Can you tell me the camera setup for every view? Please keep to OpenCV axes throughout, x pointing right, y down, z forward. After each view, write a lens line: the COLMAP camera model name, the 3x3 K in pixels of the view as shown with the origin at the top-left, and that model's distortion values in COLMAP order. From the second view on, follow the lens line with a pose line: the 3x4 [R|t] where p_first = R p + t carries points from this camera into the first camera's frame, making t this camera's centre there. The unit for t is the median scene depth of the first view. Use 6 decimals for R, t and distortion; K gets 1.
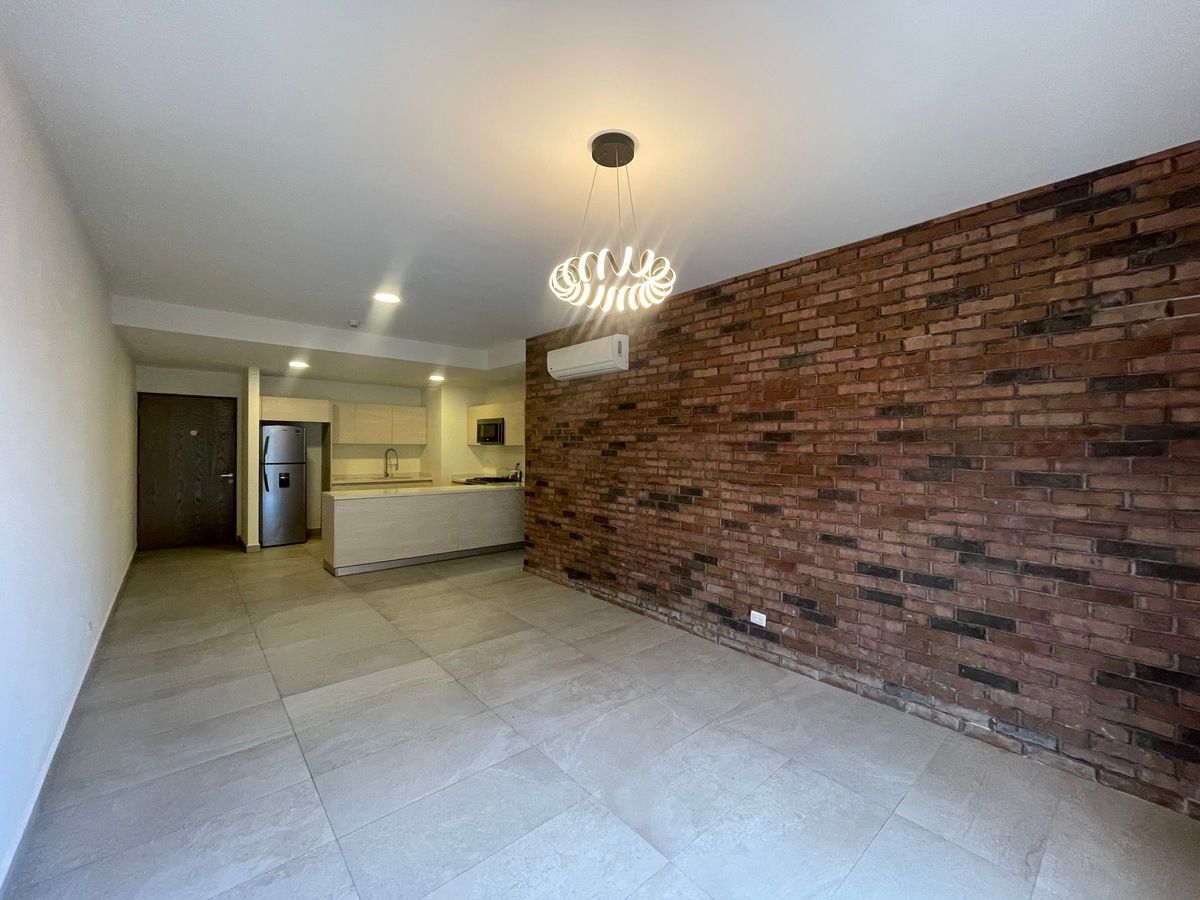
lens RADIAL K [[479.2, 0, 603.2], [0, 479.2, 449.4], [0, 0, 1]] dist [0.001754, 0.000323]
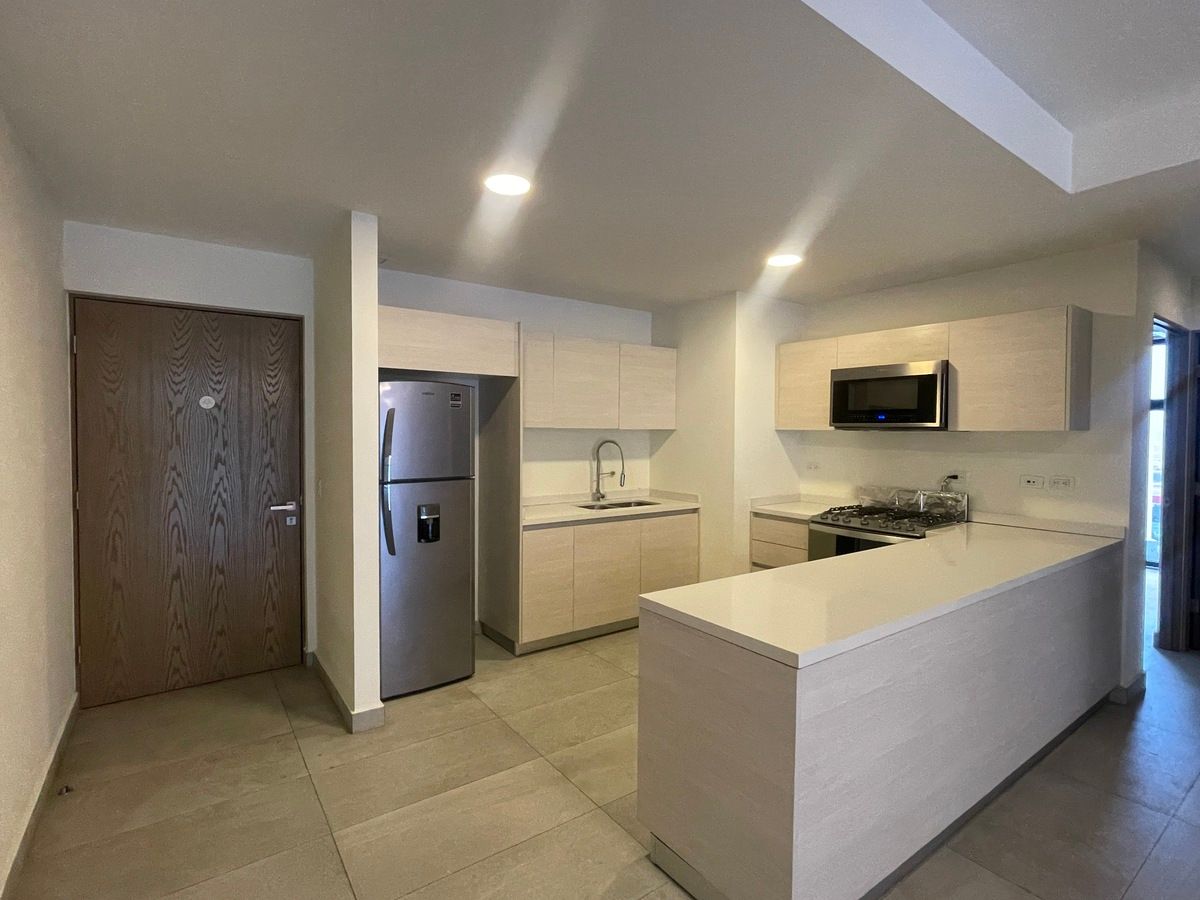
lens RADIAL K [[585.2, 0, 596.8], [0, 585.2, 447.6], [0, 0, 1]] dist [-0.000928, -0.000503]
pose [[0.995789, -0.003148, -0.091616, -0.472040], [0.004896, 0.999810, 0.018852, -0.004683], [0.091539, -0.019221, 0.995616, 0.529416]]
